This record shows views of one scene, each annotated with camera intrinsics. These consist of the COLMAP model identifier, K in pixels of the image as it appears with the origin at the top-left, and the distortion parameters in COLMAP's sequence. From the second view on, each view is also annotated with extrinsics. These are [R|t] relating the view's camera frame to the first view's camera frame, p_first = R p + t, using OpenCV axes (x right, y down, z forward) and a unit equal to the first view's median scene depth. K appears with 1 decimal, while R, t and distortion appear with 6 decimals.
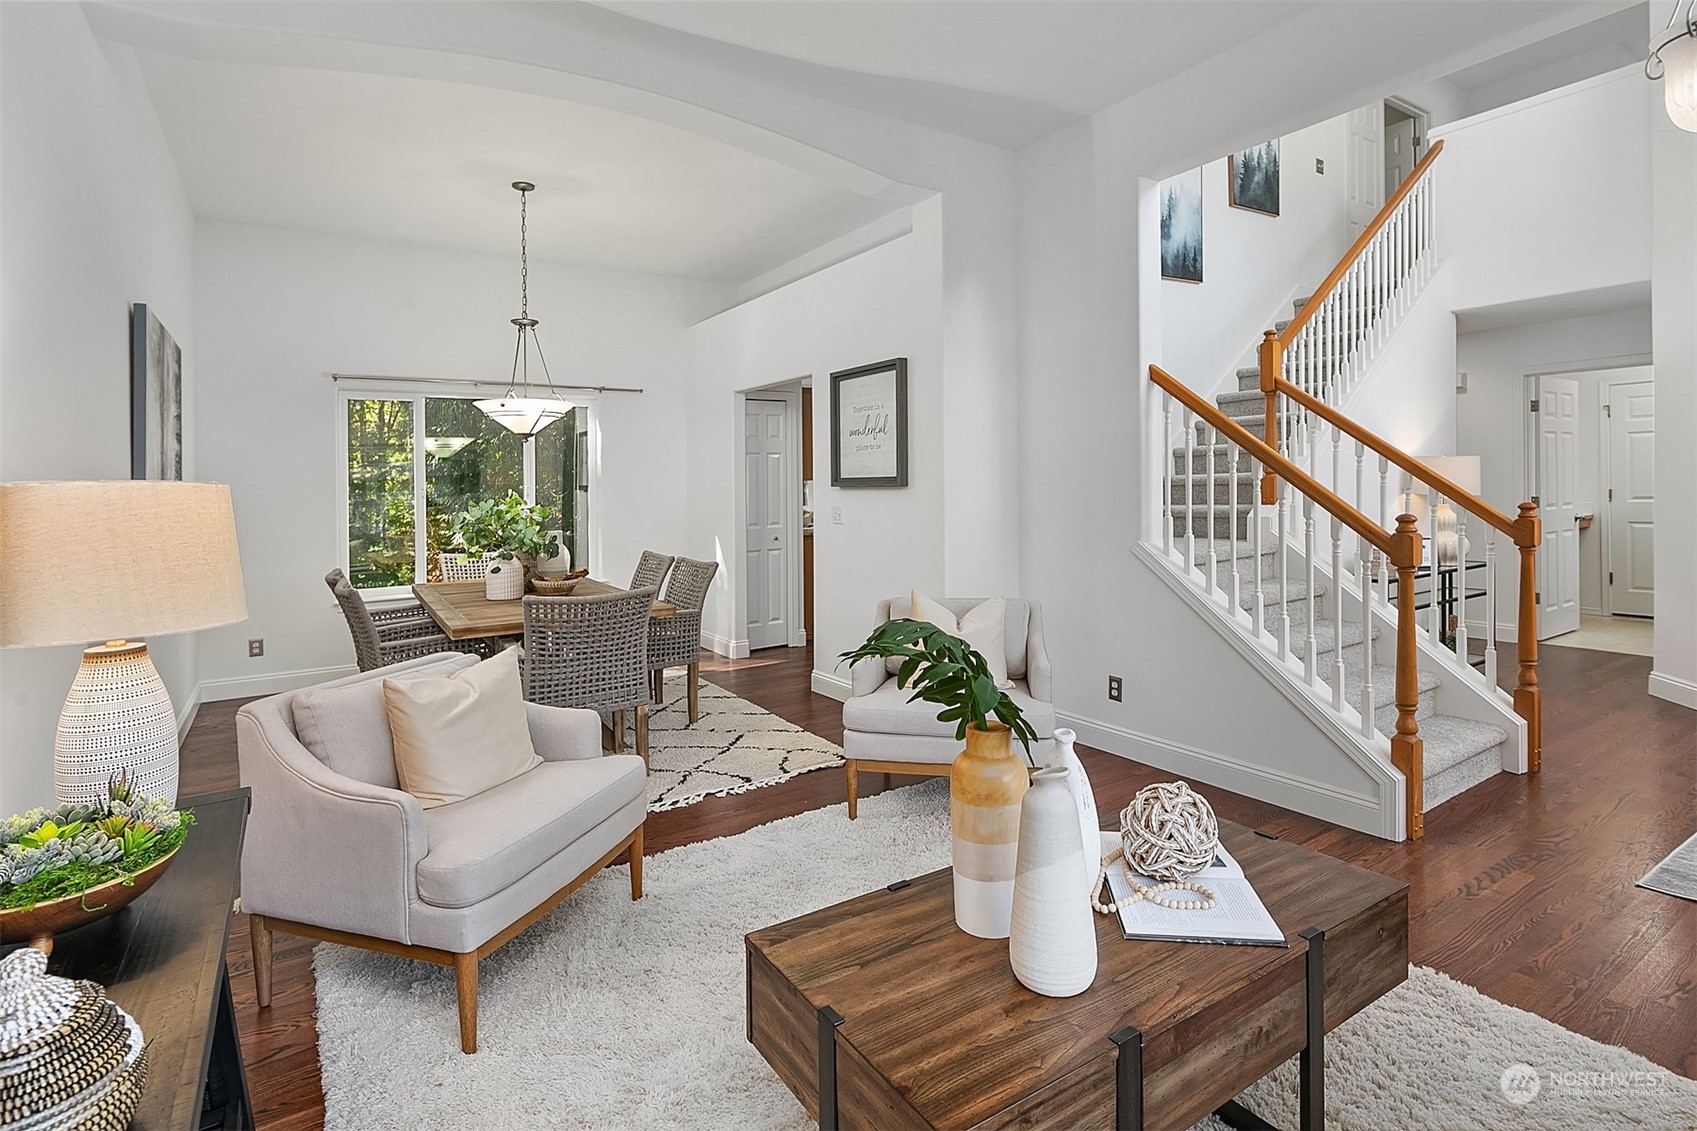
lens RADIAL K [[827.5, 0, 846.7], [0, 827.5, 501.2], [0, 0, 1]] dist [0.002426, -0.002829]
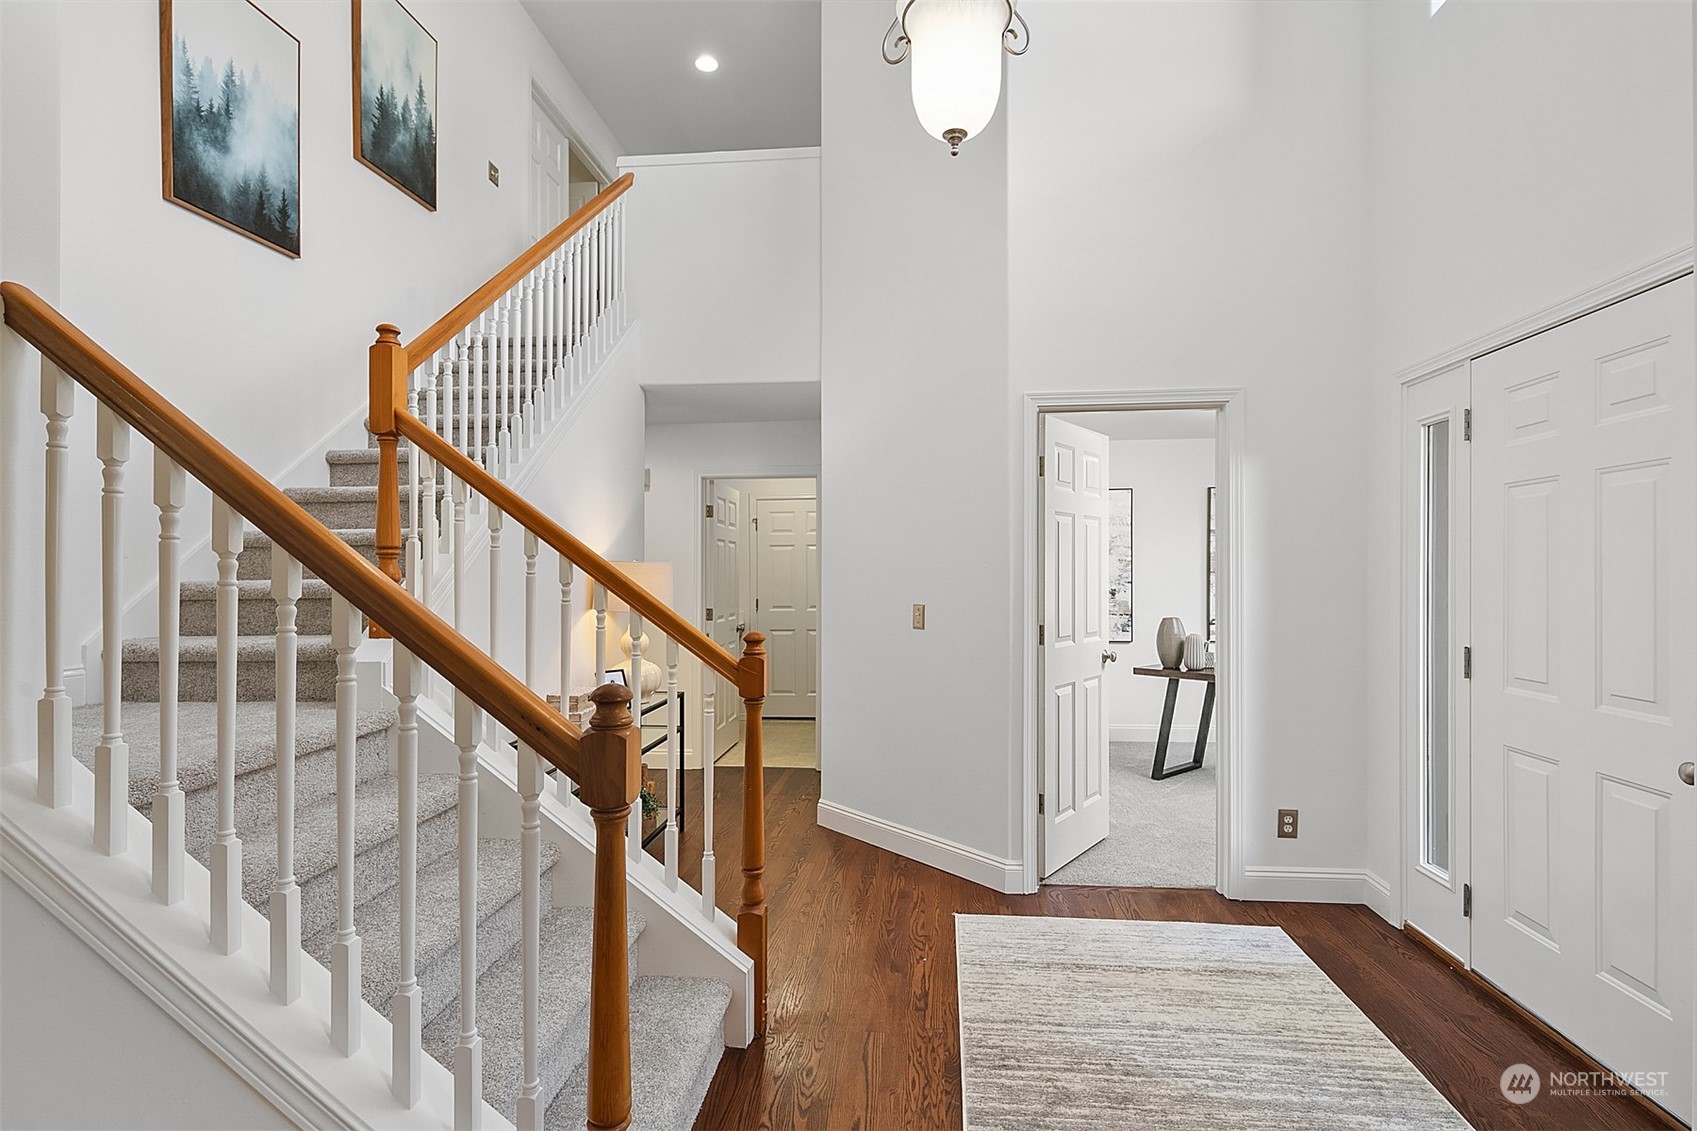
lens RADIAL K [[827.5, 0, 849.2], [0, 827.5, 580.5], [0, 0, 1]] dist [0.002426, -0.002829]
pose [[0.616926, 0.016387, 0.786850, 0.265056], [0.001778, 0.999752, -0.022215, -0.020981], [-0.787019, 0.015104, 0.616744, 0.410434]]
